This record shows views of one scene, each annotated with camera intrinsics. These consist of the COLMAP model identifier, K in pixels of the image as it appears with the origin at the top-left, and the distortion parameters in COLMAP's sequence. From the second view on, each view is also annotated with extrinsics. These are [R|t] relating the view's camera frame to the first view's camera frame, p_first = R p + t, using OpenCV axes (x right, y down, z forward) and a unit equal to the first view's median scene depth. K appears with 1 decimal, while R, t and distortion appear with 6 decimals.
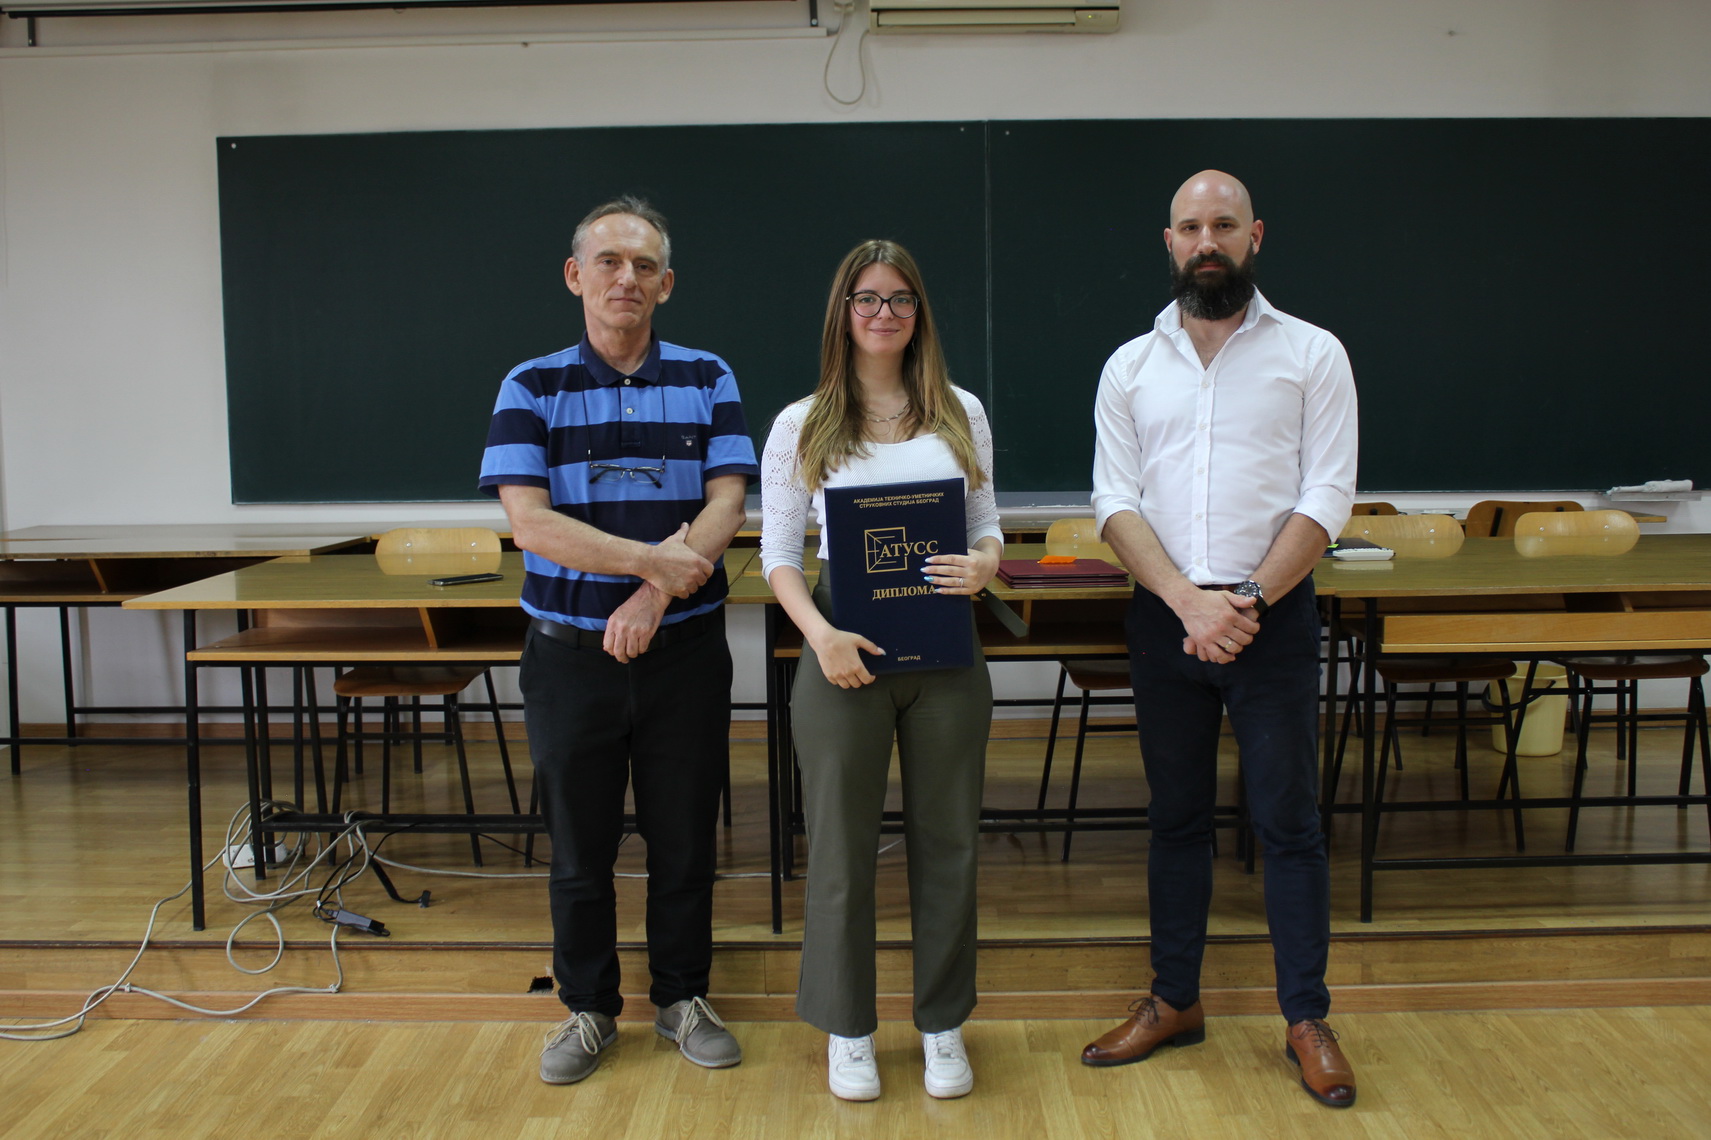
lens RADIAL K [[1760.7, 0, 851.0], [0, 1760.7, 585.6], [0, 0, 1]] dist [-0.035848, 0.000000]
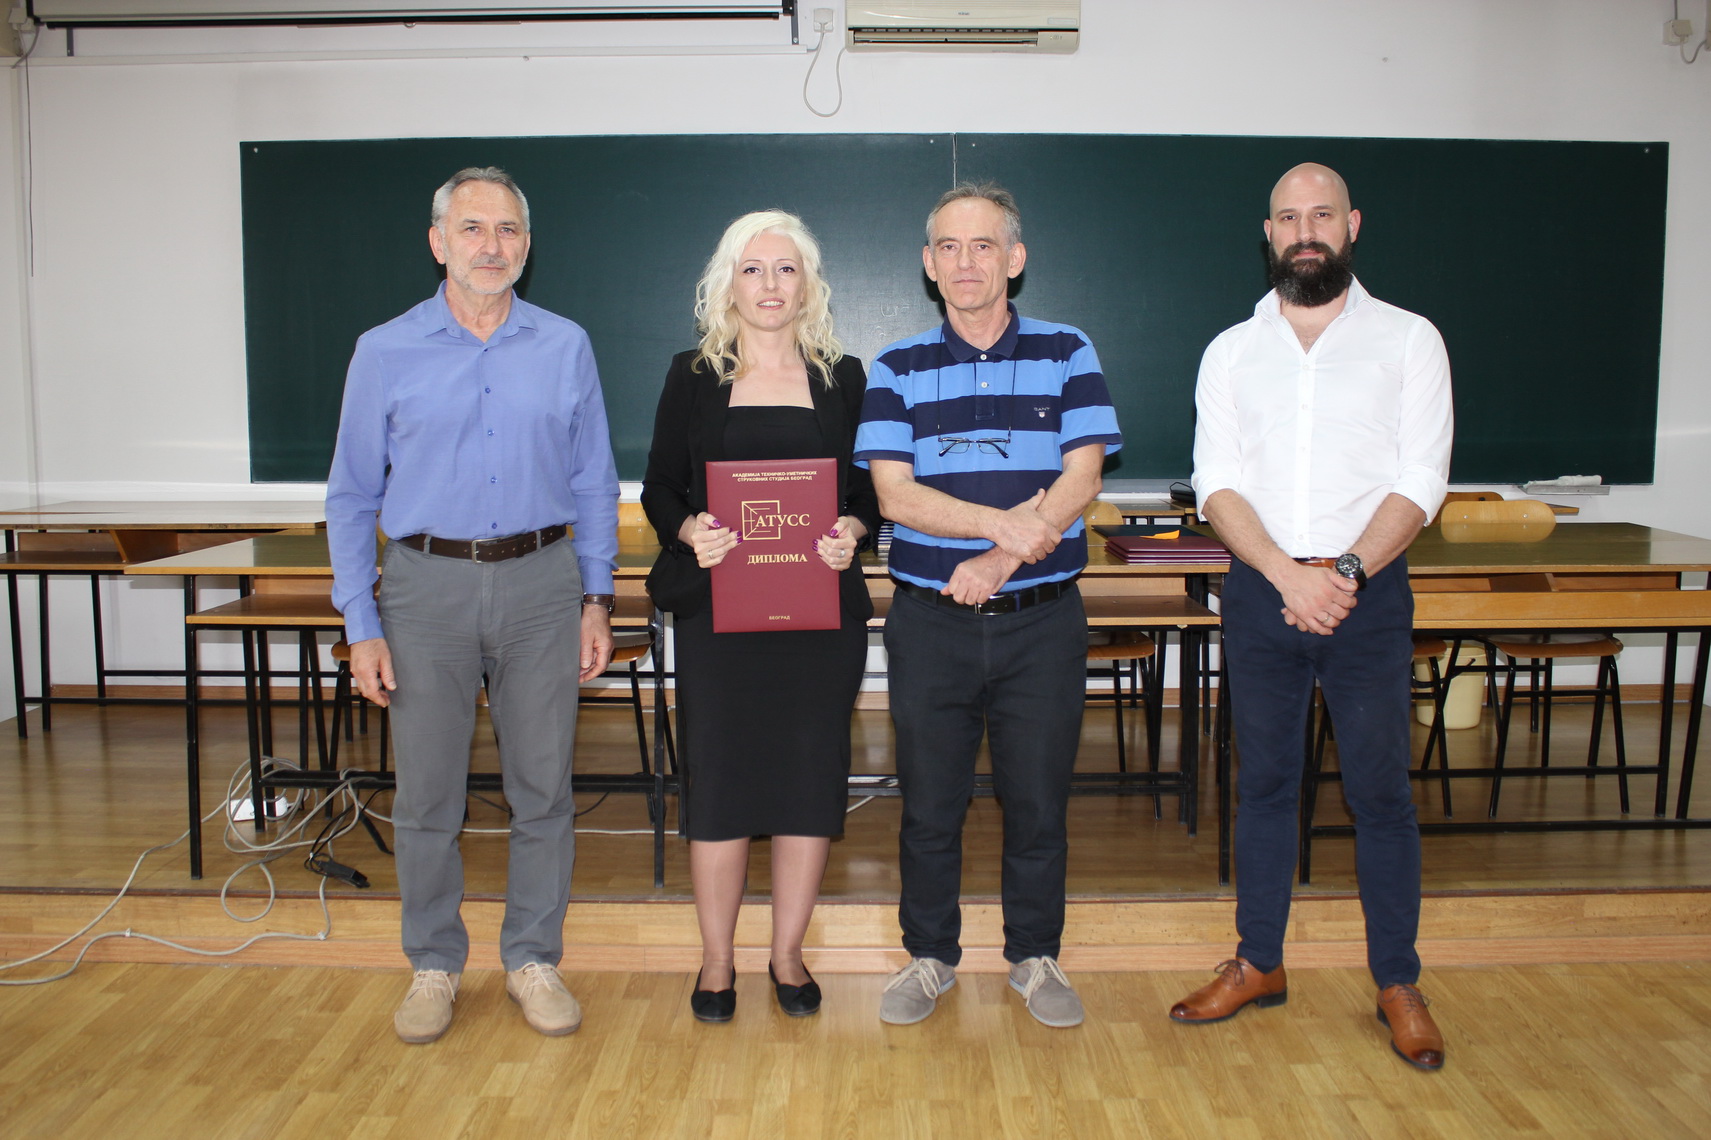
lens RADIAL K [[1543.0, 0, 856.6], [0, 1543.0, 607.4], [0, 0, 1]] dist [-0.097748, 0.093818]
pose [[0.999899, 0.010503, 0.009602, 0.016051], [-0.010673, 0.999785, 0.017792, 0.012822], [-0.009413, -0.017893, 0.999796, 0.086348]]
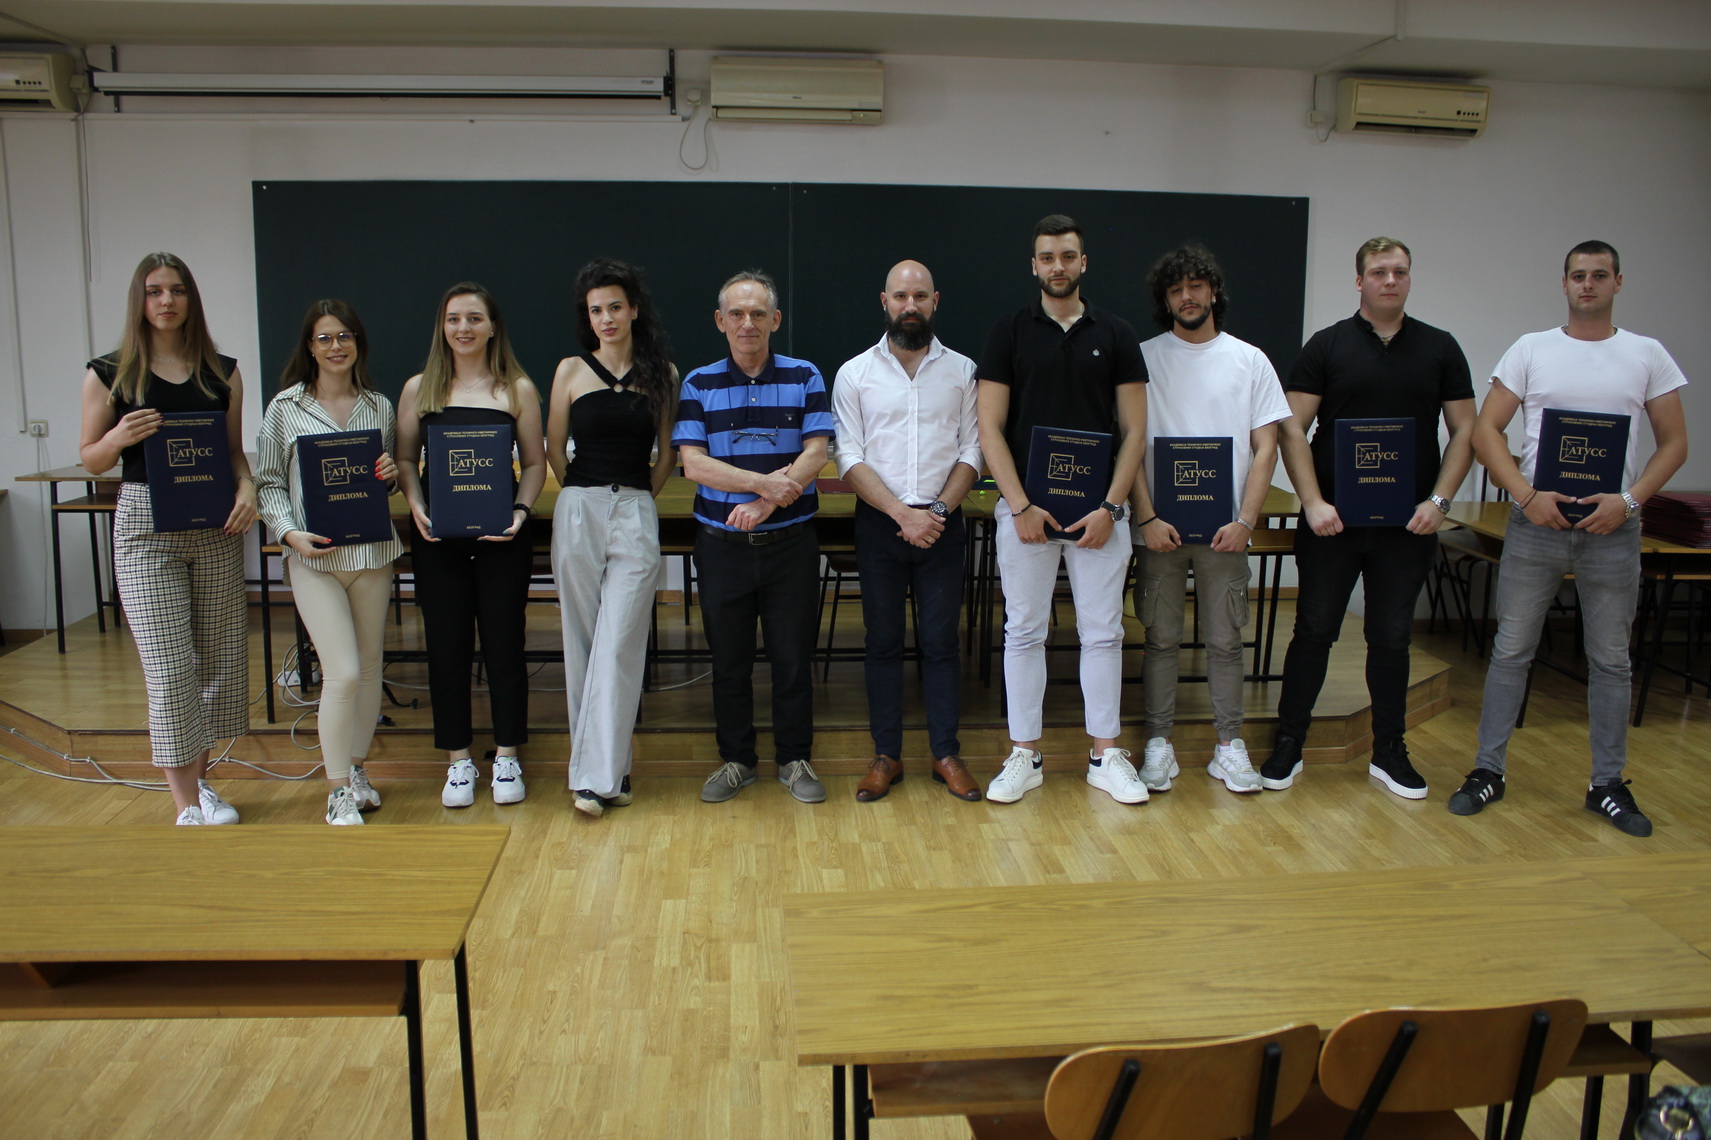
lens RADIAL K [[1457.2, 0, 879.2], [0, 1457.2, 606.2], [0, 0, 1]] dist [-0.111269, 0.102196]
pose [[0.994620, 0.004636, 0.103488, 0.038791], [-0.014008, 0.995841, 0.090019, -0.033005], [-0.102640, -0.090985, 0.990549, -0.337073]]
